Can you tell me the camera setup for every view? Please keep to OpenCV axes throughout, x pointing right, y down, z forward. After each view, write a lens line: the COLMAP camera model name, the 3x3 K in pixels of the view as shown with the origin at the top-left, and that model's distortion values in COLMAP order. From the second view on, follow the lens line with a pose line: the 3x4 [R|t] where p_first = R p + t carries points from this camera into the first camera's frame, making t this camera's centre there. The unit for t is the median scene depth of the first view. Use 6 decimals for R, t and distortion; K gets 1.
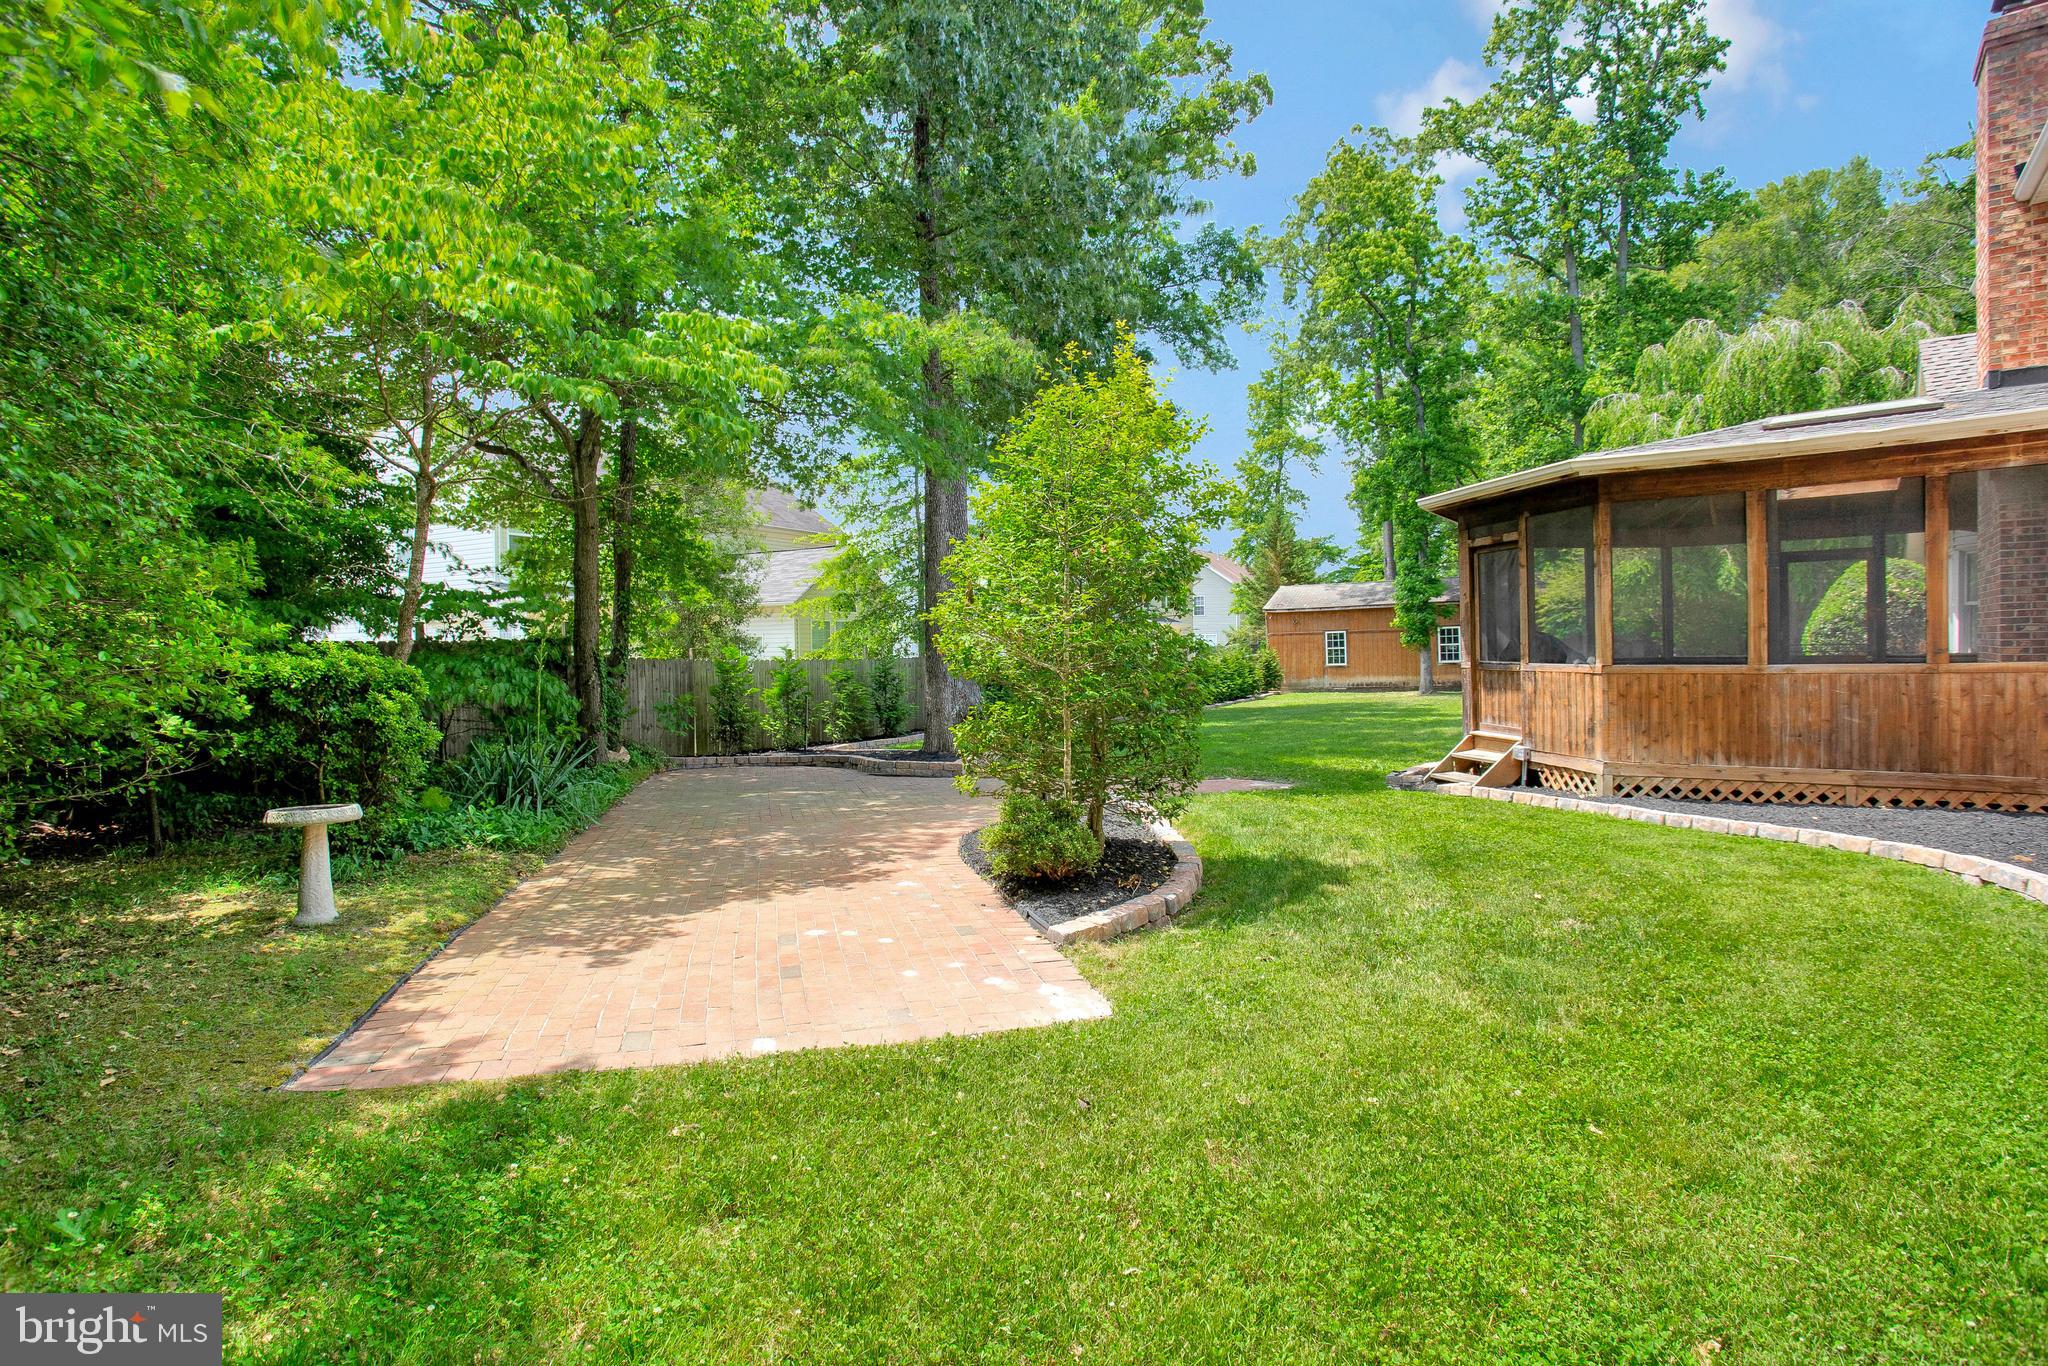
lens RADIAL K [[1023.0, 0, 1020.8], [0, 1023.0, 682.1], [0, 0, 1]] dist [-0.018528, 0.004954]
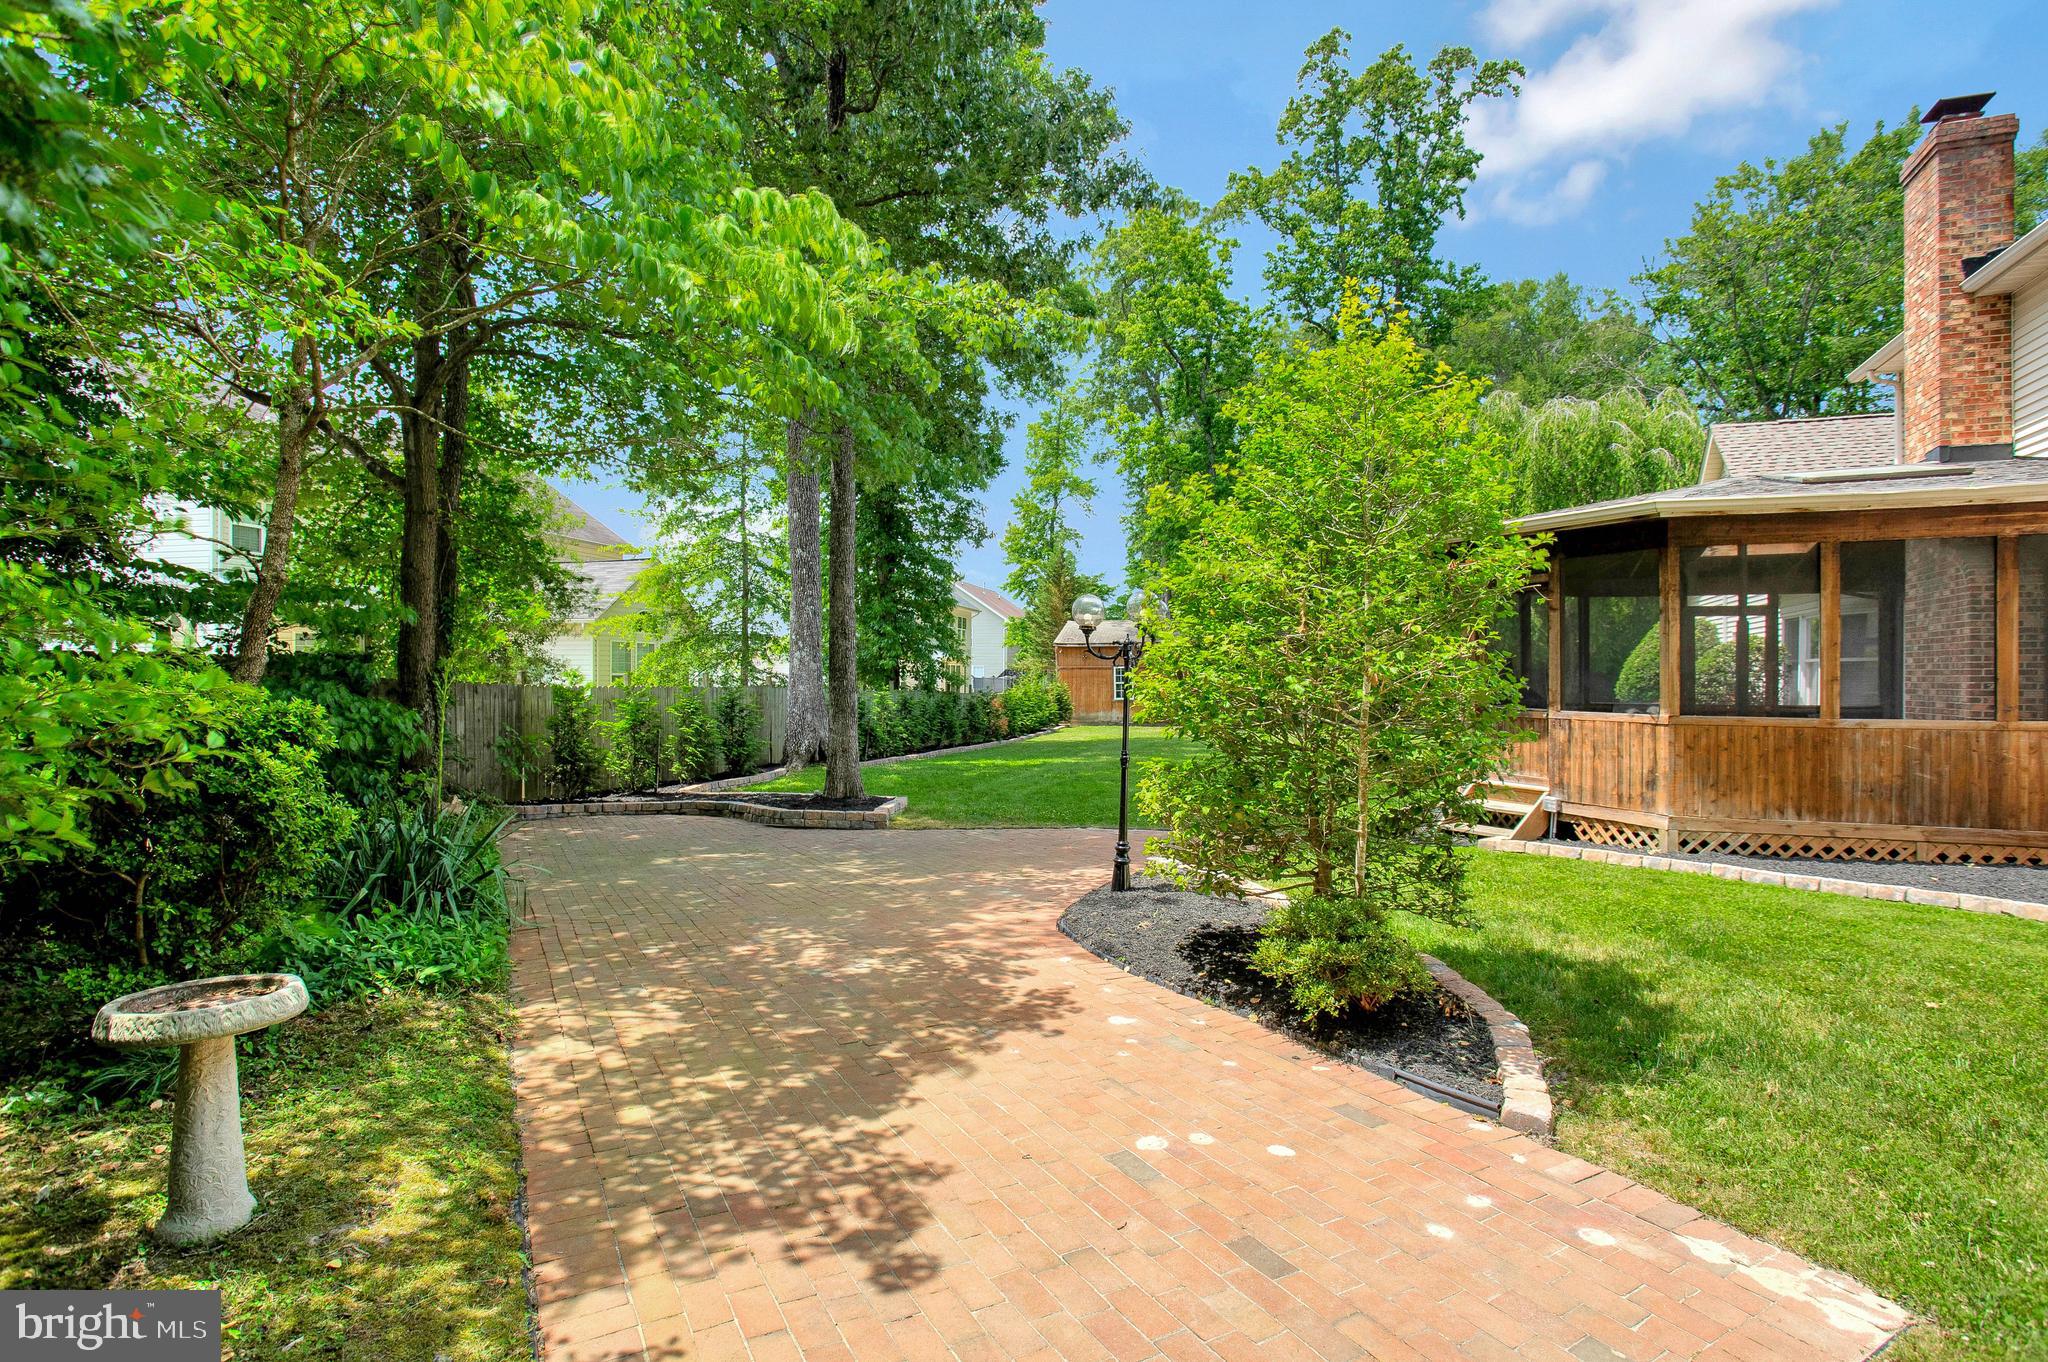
lens RADIAL K [[1001.3, 0, 1026.0], [0, 1001.3, 701.3], [0, 0, 1]] dist [-0.026696, 0.001488]
pose [[0.966729, 0.017394, 0.255212, -0.222240], [-0.015168, 0.999828, -0.010686, -0.009588], [-0.255354, 0.006460, 0.966826, 0.223313]]
